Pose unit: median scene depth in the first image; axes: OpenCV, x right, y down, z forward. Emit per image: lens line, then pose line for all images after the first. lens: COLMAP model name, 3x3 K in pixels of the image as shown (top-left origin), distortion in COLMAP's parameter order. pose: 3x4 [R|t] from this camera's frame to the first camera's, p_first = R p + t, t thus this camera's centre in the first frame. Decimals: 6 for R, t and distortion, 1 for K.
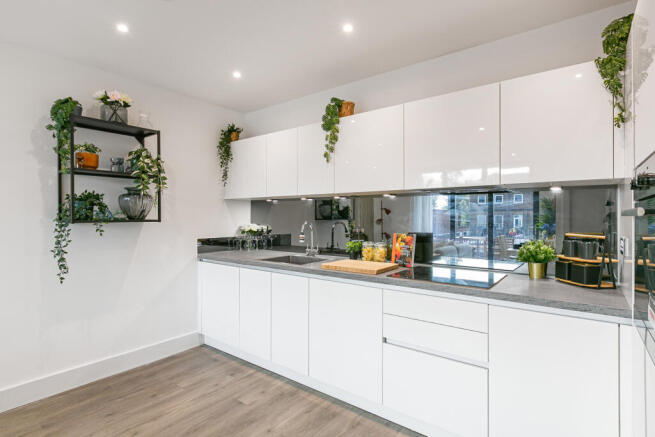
lens RADIAL K [[334.1, 0, 327.1], [0, 334.1, 217.6], [0, 0, 1]] dist [0.007110, 0.000905]
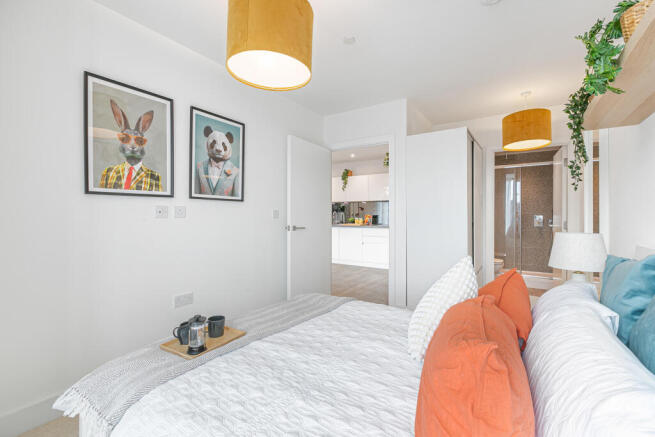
lens RADIAL K [[287.6, 0, 328.3], [0, 287.6, 216.0], [0, 0, 1]] dist [-0.005494, -0.001191]
pose [[0.997653, -0.000085, 0.068468, -0.322919], [0.000164, 0.999999, -0.001160, 0.064780], [-0.068468, 0.001168, 0.997653, -1.622170]]
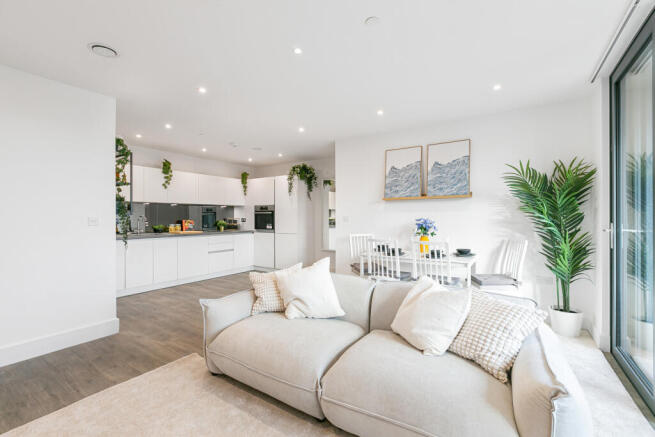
lens RADIAL K [[287.6, 0, 327.3], [0, 287.6, 218.8], [0, 0, 1]] dist [-0.005494, -0.001191]
pose [[-0.066293, -0.009092, 0.997759, -2.040656], [0.007951, 0.999922, 0.009640, 0.025381], [-0.997769, 0.008572, -0.066216, 0.059936]]
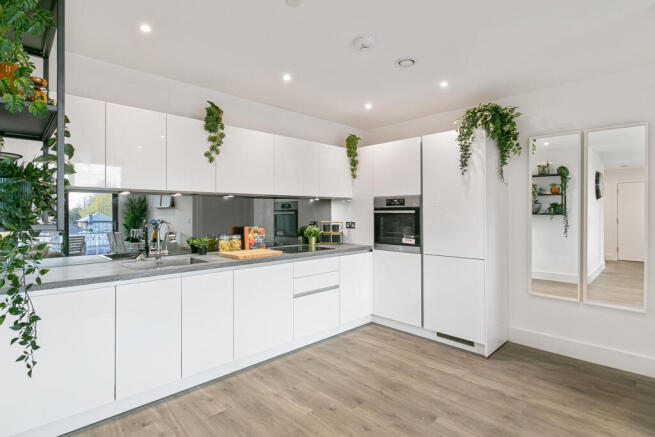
lens RADIAL K [[334.1, 0, 329.9], [0, 334.1, 213.5], [0, 0, 1]] dist [0.007110, 0.000905]
pose [[0.143597, -0.005462, 0.989621, -1.019849], [0.009324, 0.999948, 0.004166, -0.006705], [-0.989592, 0.008629, 0.143640, 0.499109]]
